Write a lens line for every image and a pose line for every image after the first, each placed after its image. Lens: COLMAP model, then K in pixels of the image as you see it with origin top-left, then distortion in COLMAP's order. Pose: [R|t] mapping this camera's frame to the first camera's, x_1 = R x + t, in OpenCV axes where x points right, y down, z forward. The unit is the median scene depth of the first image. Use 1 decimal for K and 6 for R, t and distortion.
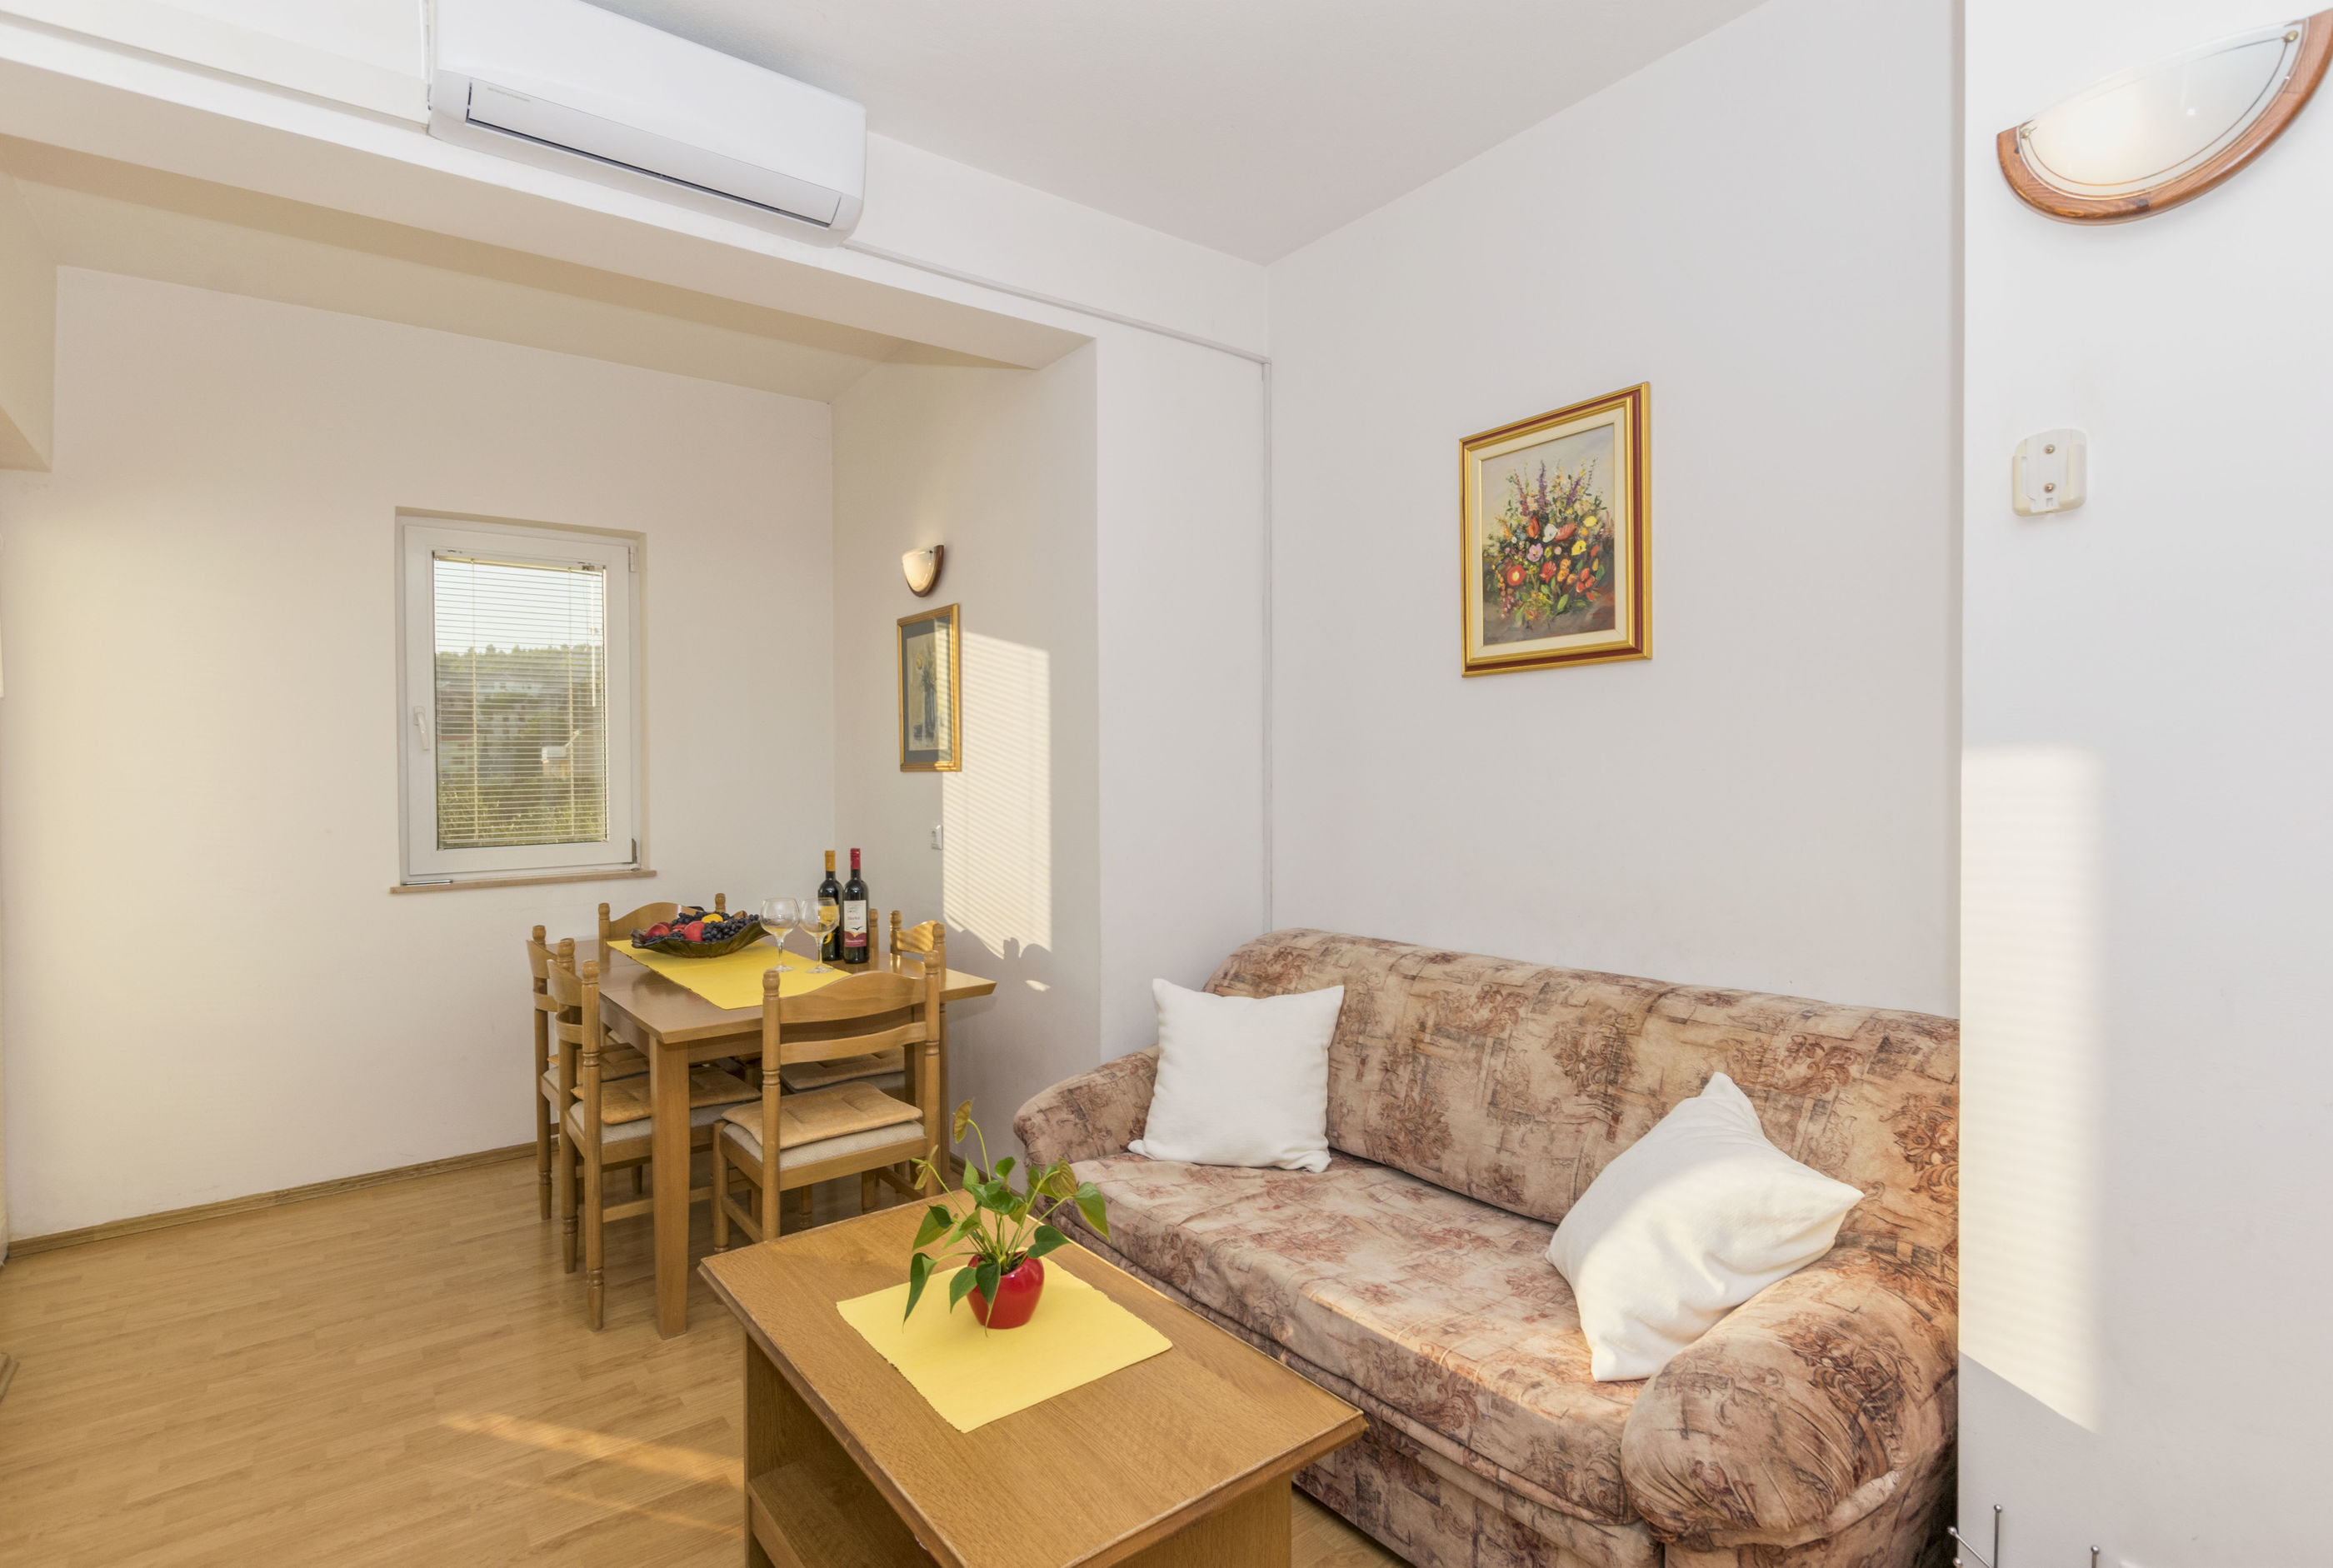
lens RADIAL K [[1154.1, 0, 1161.4], [0, 1154.1, 779.1], [0, 0, 1]] dist [0.002149, 0.000136]
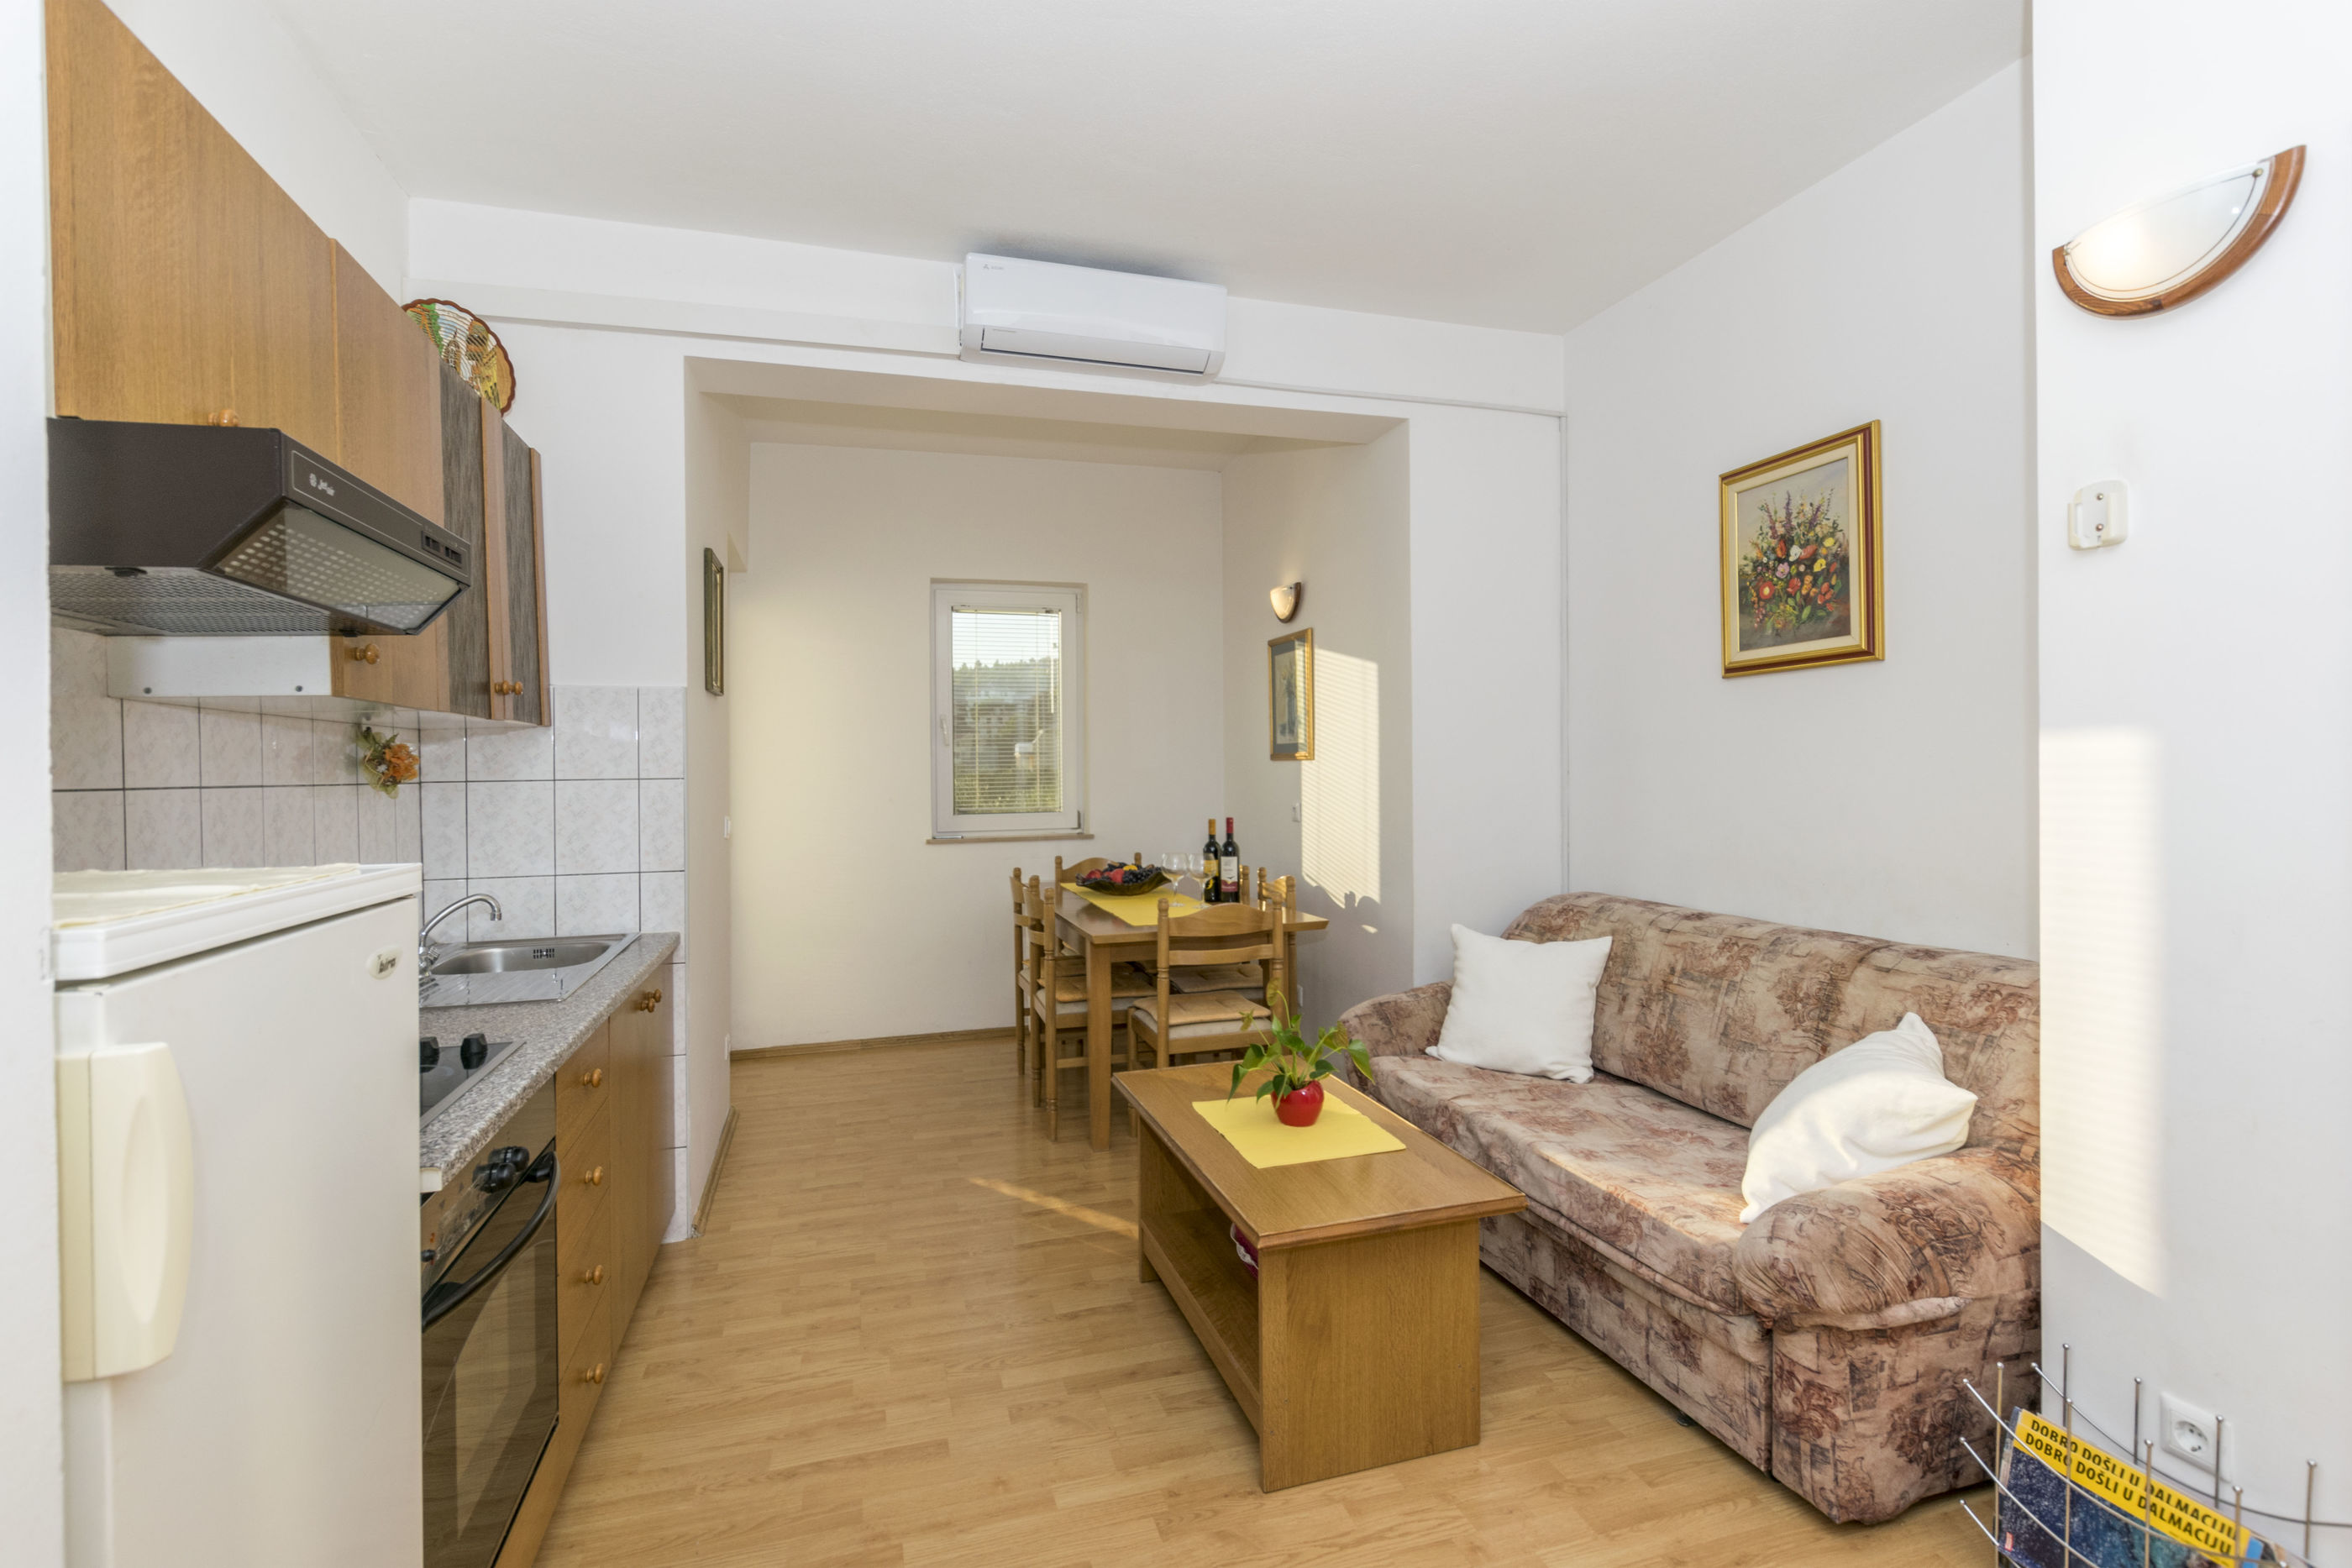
lens RADIAL K [[1077.7, 0, 1167.6], [0, 1077.7, 788.3], [0, 0, 1]] dist [-0.001805, -0.000188]
pose [[0.938751, 0.009750, -0.344459, 0.119133], [-0.004613, 0.999866, 0.015729, 0.009163], [0.344566, -0.013177, 0.938670, -0.236183]]
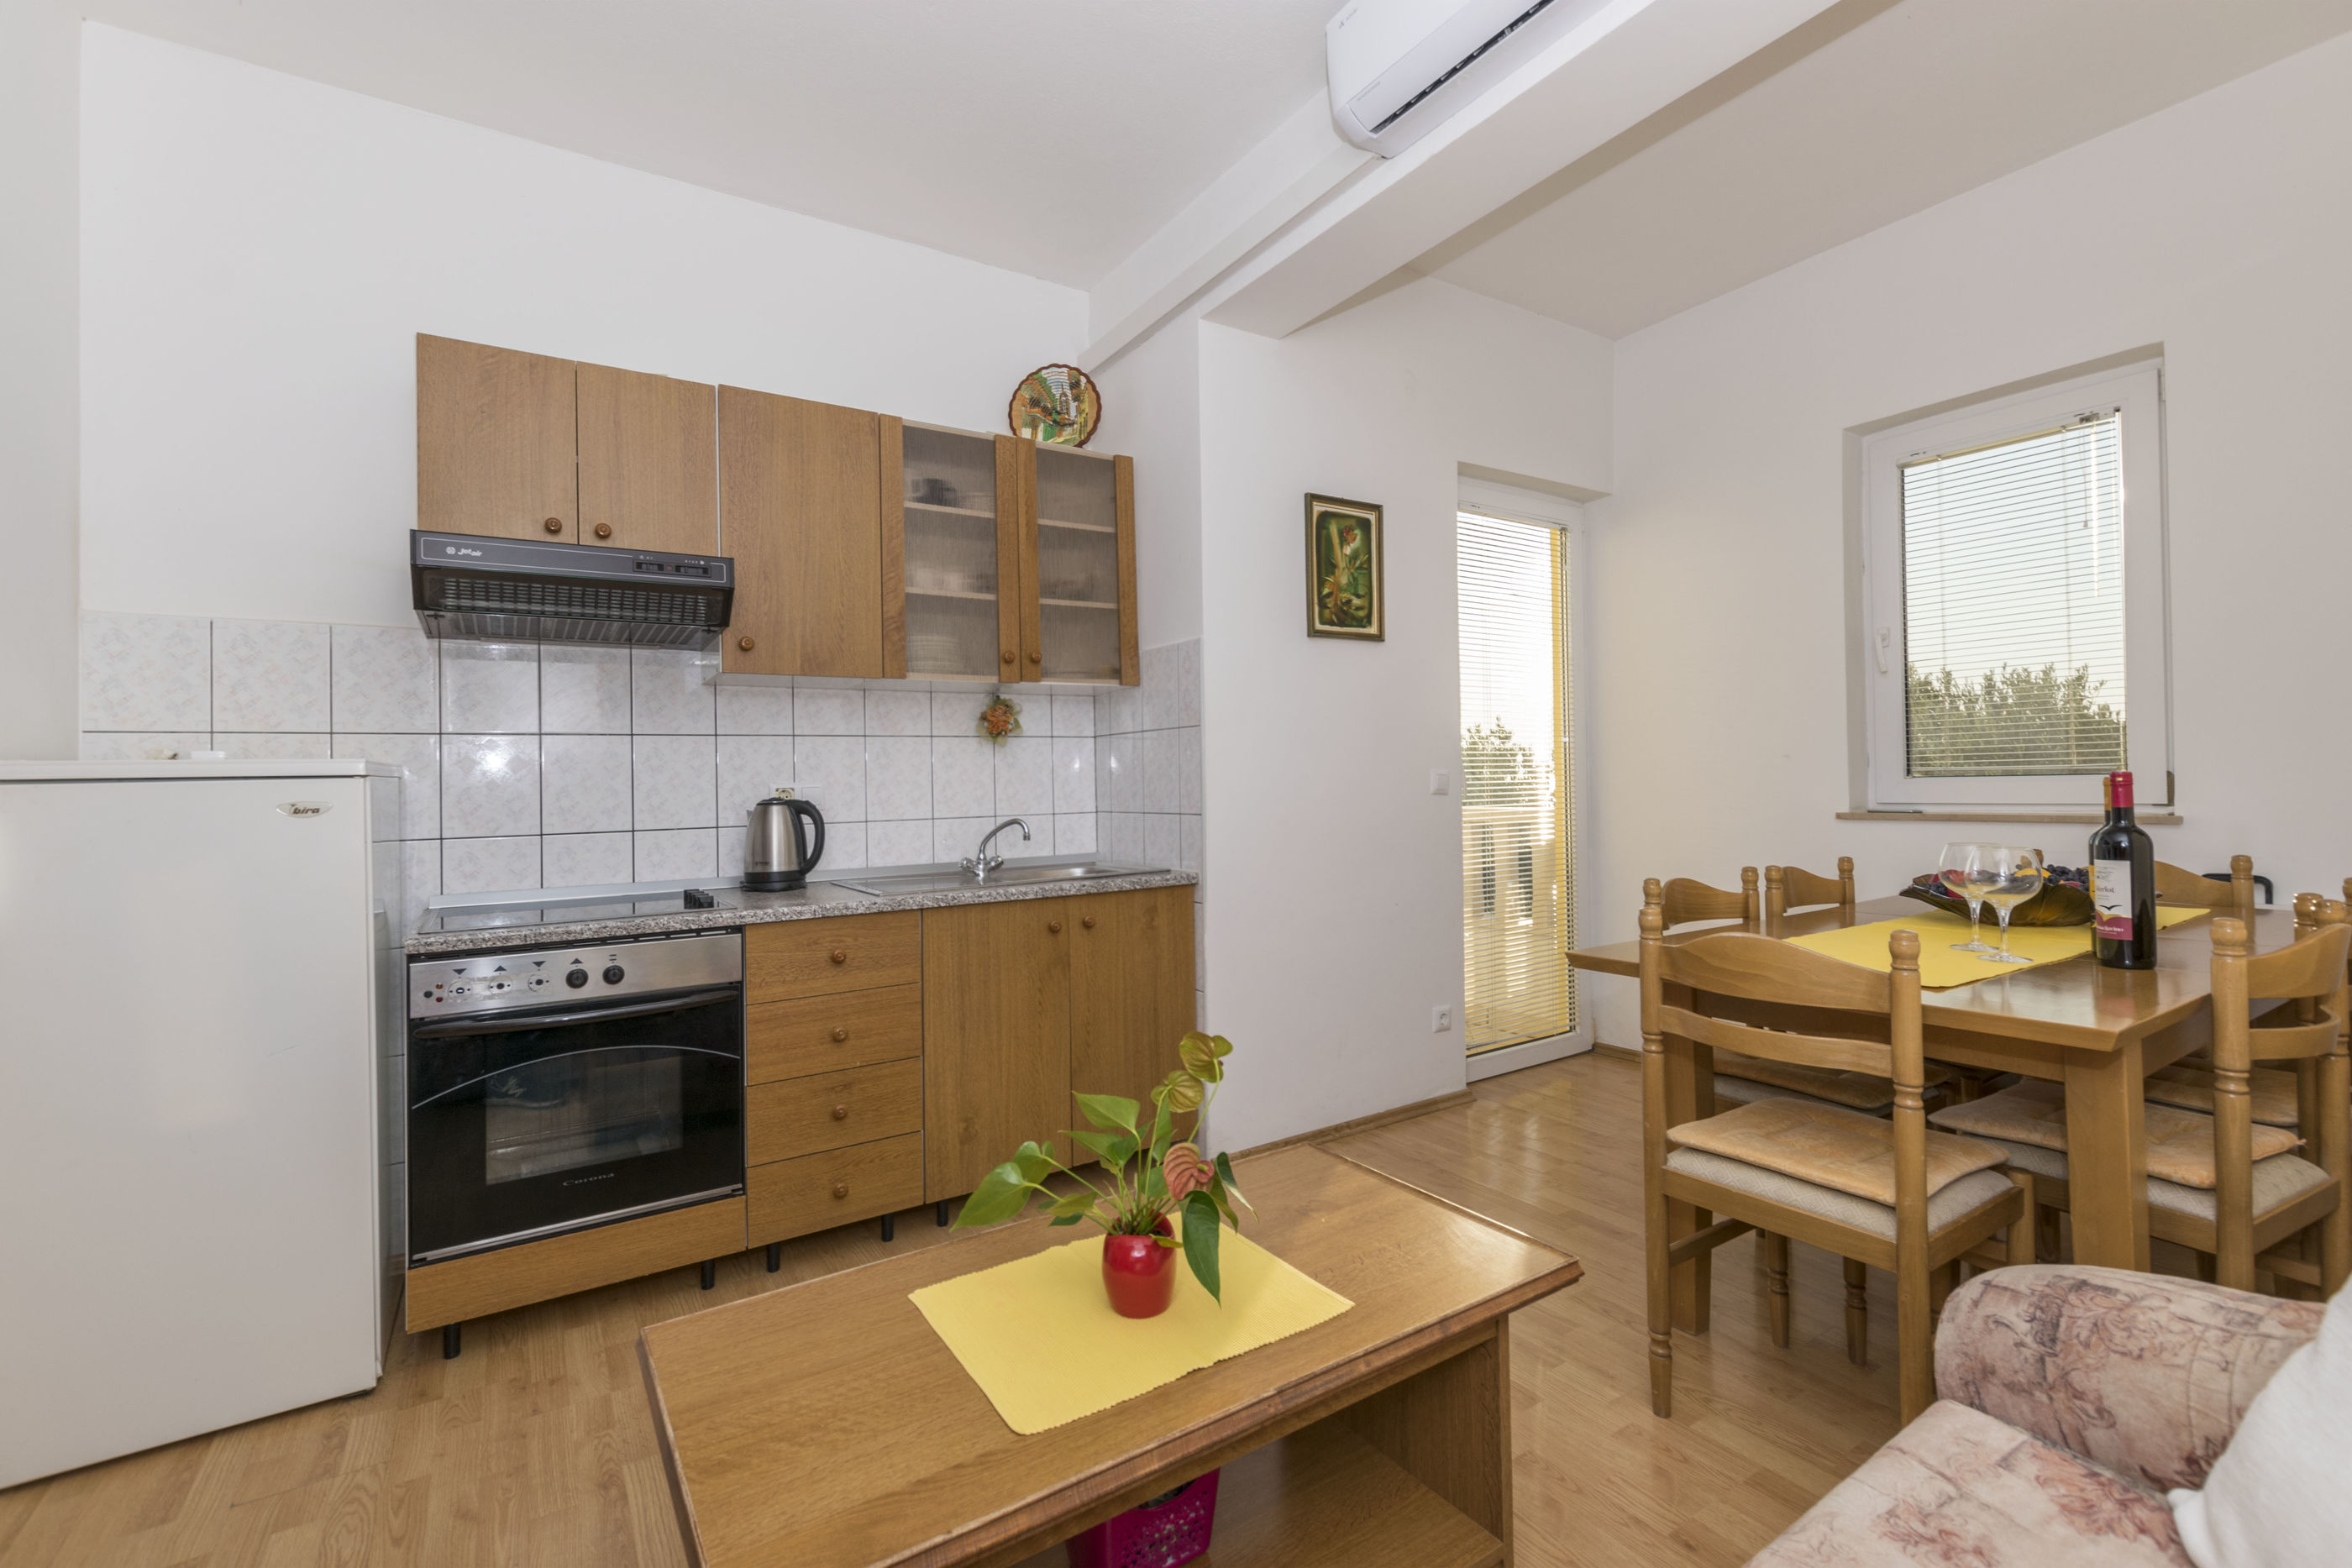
lens RADIAL K [[1027.8, 0, 1183.1], [0, 1027.8, 763.7], [0, 0, 1]] dist [0.003861, 0.000081]
pose [[-0.064577, 0.001204, -0.997912, 0.377117], [0.016304, 0.999867, 0.000151, 0.061222], [0.997780, -0.016260, -0.064588, 0.718375]]
